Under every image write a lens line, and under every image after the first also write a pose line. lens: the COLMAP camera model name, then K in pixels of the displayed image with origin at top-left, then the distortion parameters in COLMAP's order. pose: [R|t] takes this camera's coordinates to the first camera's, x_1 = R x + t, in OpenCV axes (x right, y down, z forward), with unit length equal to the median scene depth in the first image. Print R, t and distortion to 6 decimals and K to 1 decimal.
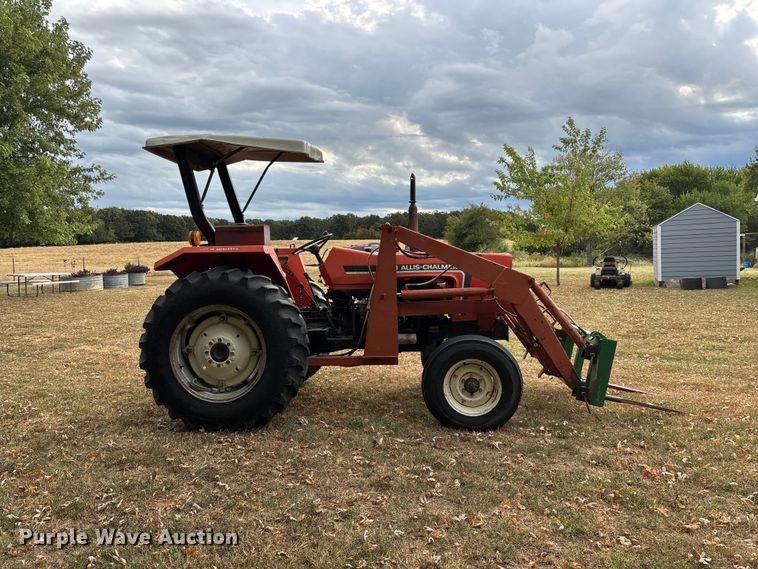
lens RADIAL K [[564.0, 0, 378.6], [0, 564.0, 289.5], [0, 0, 1]] dist [0.051354, -0.050924]
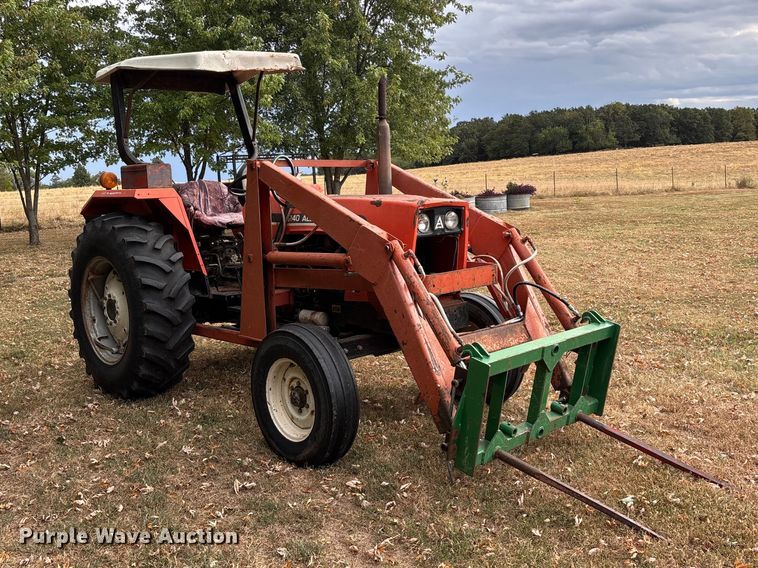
lens RADIAL K [[743.8, 0, 379.0], [0, 743.8, 284.0], [0, 0, 1]] dist [0.082127, -0.149796]
pose [[0.733044, 0.089431, -0.674276, 0.208079], [-0.021897, 0.993908, 0.108019, -0.016558], [0.679828, -0.064419, 0.730537, 0.103297]]
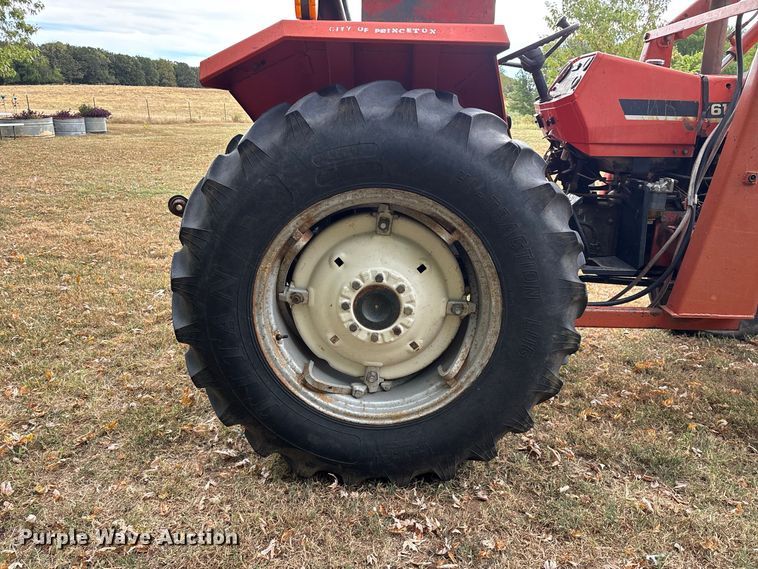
lens RADIAL K [[561.9, 0, 388.6], [0, 561.9, 287.9], [0, 0, 1]] dist [0.064391, -0.074870]
pose [[0.997131, 0.020938, 0.072739, -0.076126], [-0.037572, 0.971145, 0.235511, 0.000685], [-0.065709, -0.237568, 0.969146, 0.154712]]
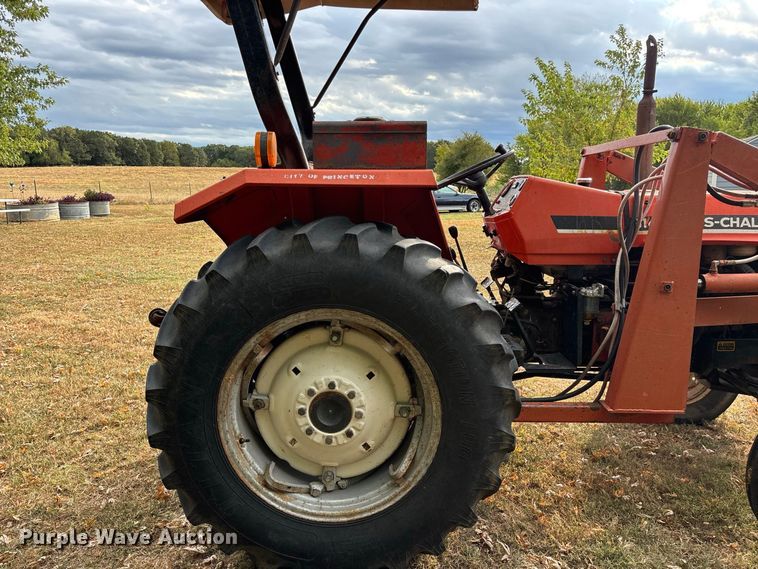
lens RADIAL K [[564.0, 0, 378.6], [0, 564.0, 289.5], [0, 0, 1]] dist [0.051354, -0.050924]
pose [[0.998307, 0.012223, 0.056873, -0.067904], [-0.018946, 0.992688, 0.119213, -0.009773], [-0.055000, -0.120089, 0.991238, 0.143027]]
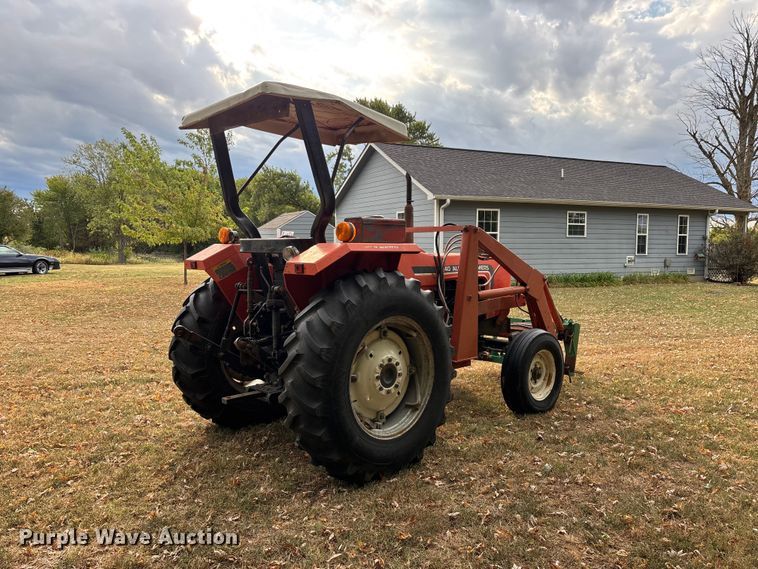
lens RADIAL K [[564.0, 0, 378.6], [0, 564.0, 289.5], [0, 0, 1]] dist [0.051354, -0.050924]
pose [[0.658900, -0.030222, 0.751623, -0.224420], [0.026430, 0.999506, 0.017020, -0.006355], [-0.751766, 0.008651, 0.659373, 0.121111]]
